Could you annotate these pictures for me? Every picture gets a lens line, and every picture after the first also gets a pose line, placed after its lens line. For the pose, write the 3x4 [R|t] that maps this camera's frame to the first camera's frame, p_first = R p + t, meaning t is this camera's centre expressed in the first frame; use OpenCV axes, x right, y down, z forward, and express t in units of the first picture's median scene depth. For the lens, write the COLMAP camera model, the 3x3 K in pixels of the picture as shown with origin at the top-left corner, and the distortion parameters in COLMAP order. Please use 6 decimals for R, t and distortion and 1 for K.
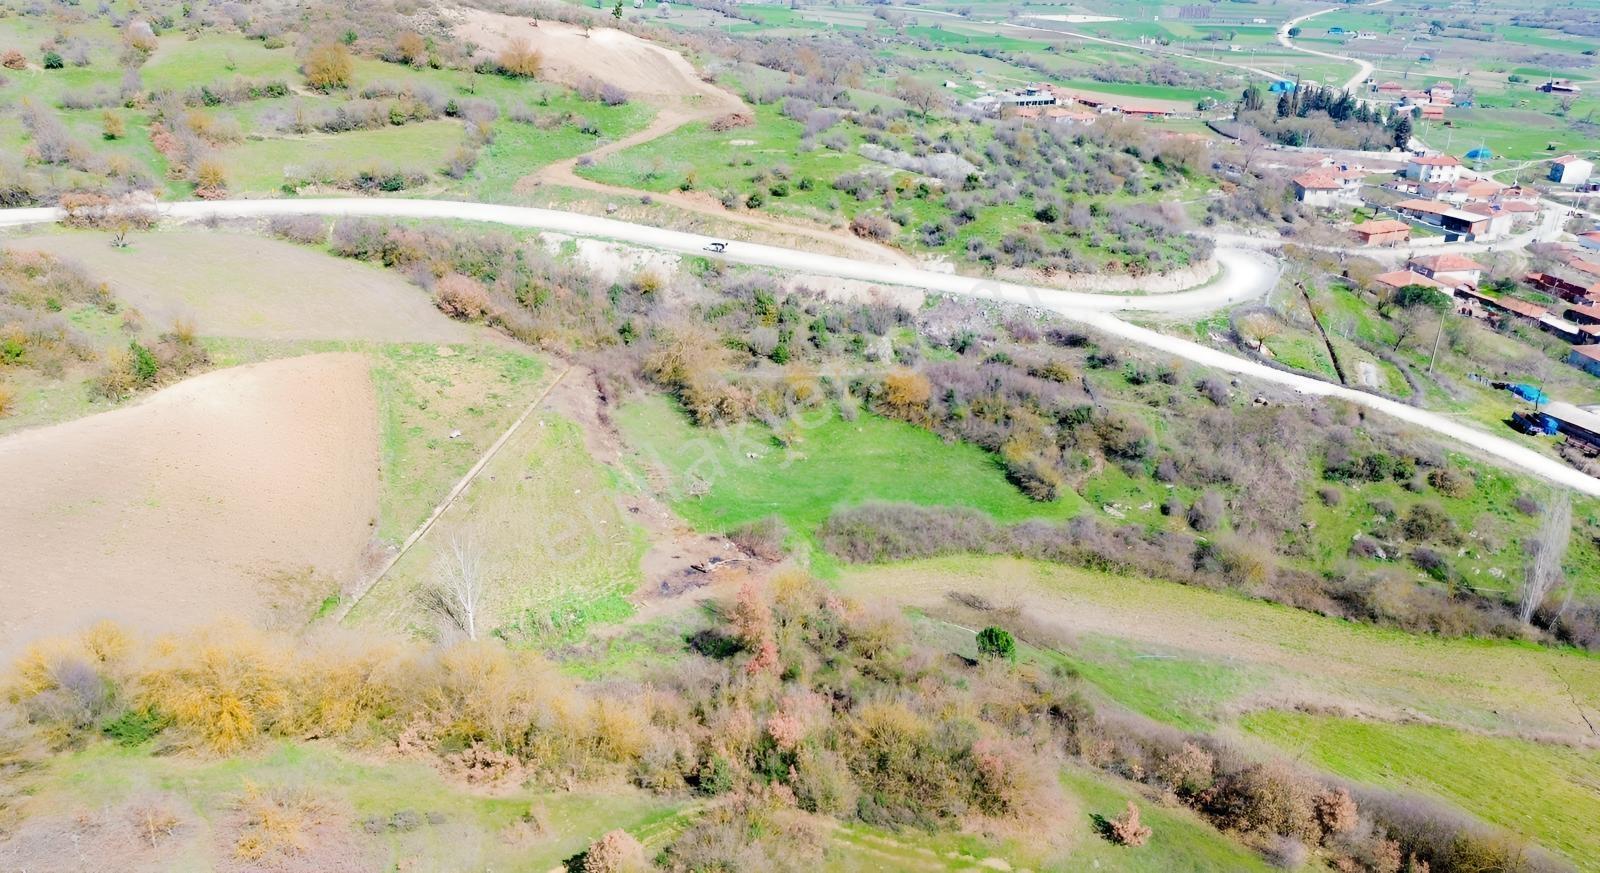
lens RADIAL K [[1127.9, 0, 801.9], [0, 1127.9, 446.2], [0, 0, 1]] dist [0.078982, -0.078930]
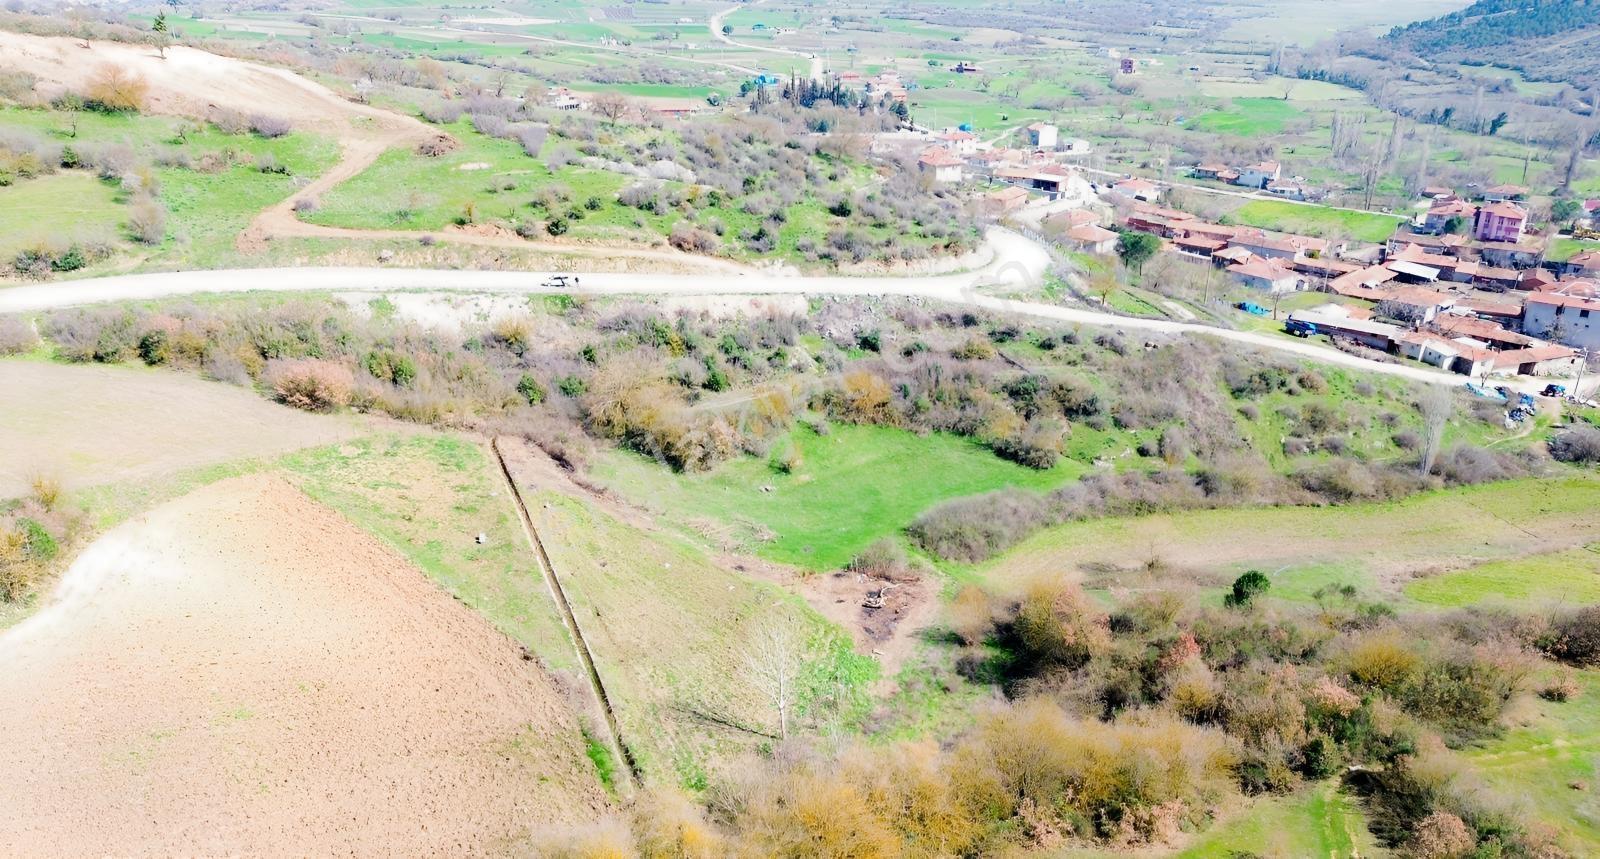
lens RADIAL K [[1148.7, 0, 816.4], [0, 1148.7, 453.9], [0, 0, 1]] dist [0.077666, -0.077077]
pose [[0.867213, -0.204390, 0.454055, -0.334267], [0.205284, 0.977527, 0.047949, -0.043982], [-0.453651, 0.051629, 0.889683, 0.099650]]
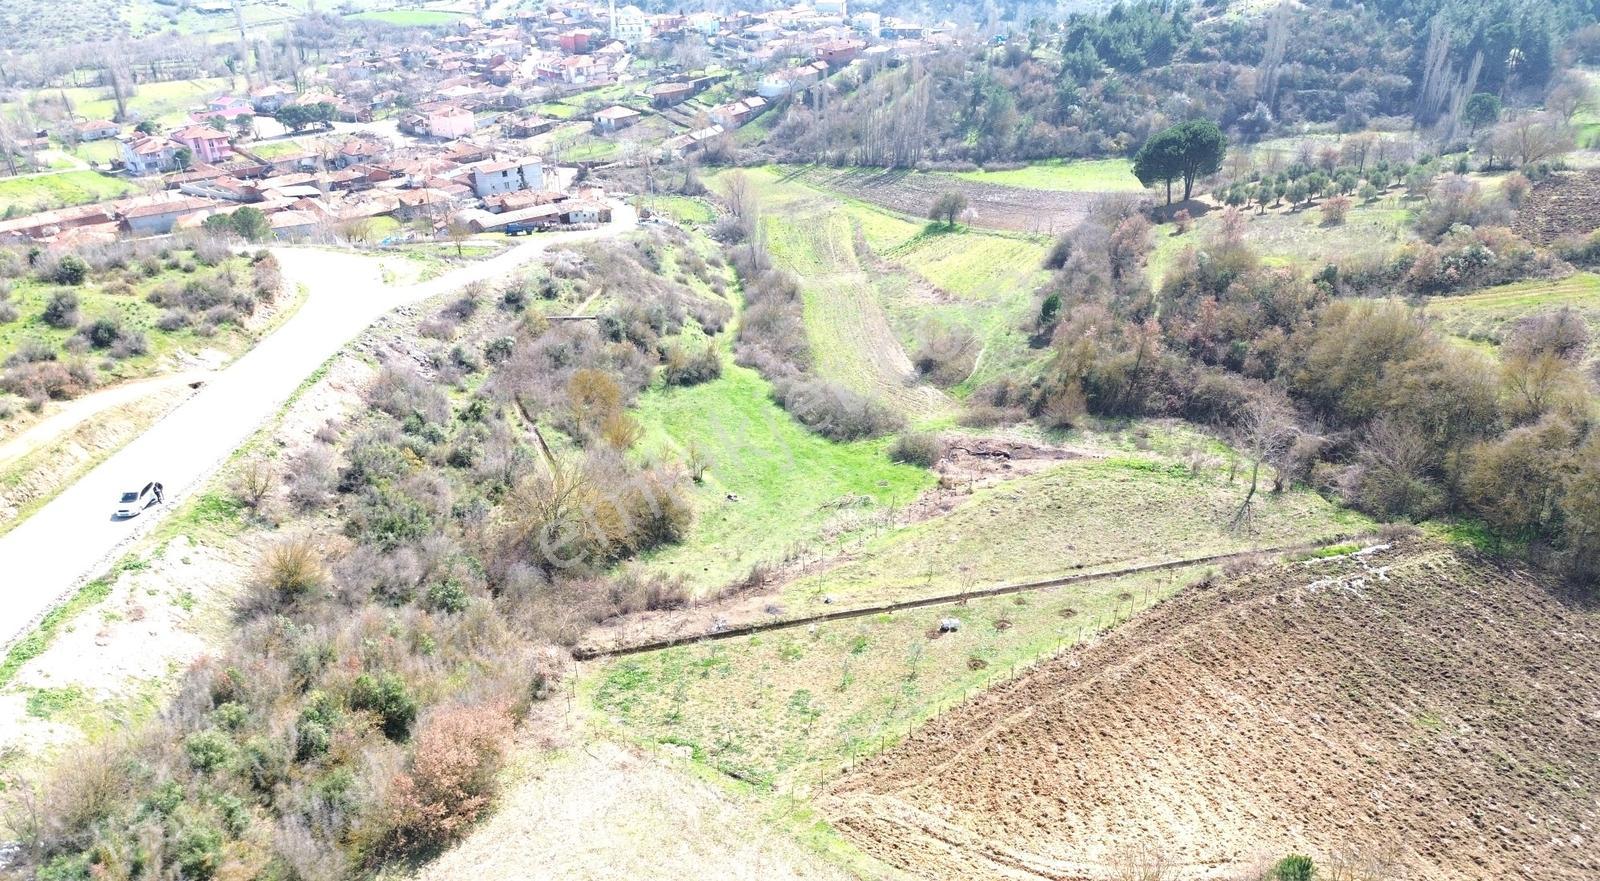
lens RADIAL K [[1131.4, 0, 803.1], [0, 1131.4, 422.9], [0, 0, 1]] dist [0.077426, -0.076226]
pose [[-0.356552, -0.410954, 0.839039, -0.558608], [0.384337, 0.754038, 0.532646, -0.344553], [-0.851561, 0.512390, -0.110909, 0.782811]]
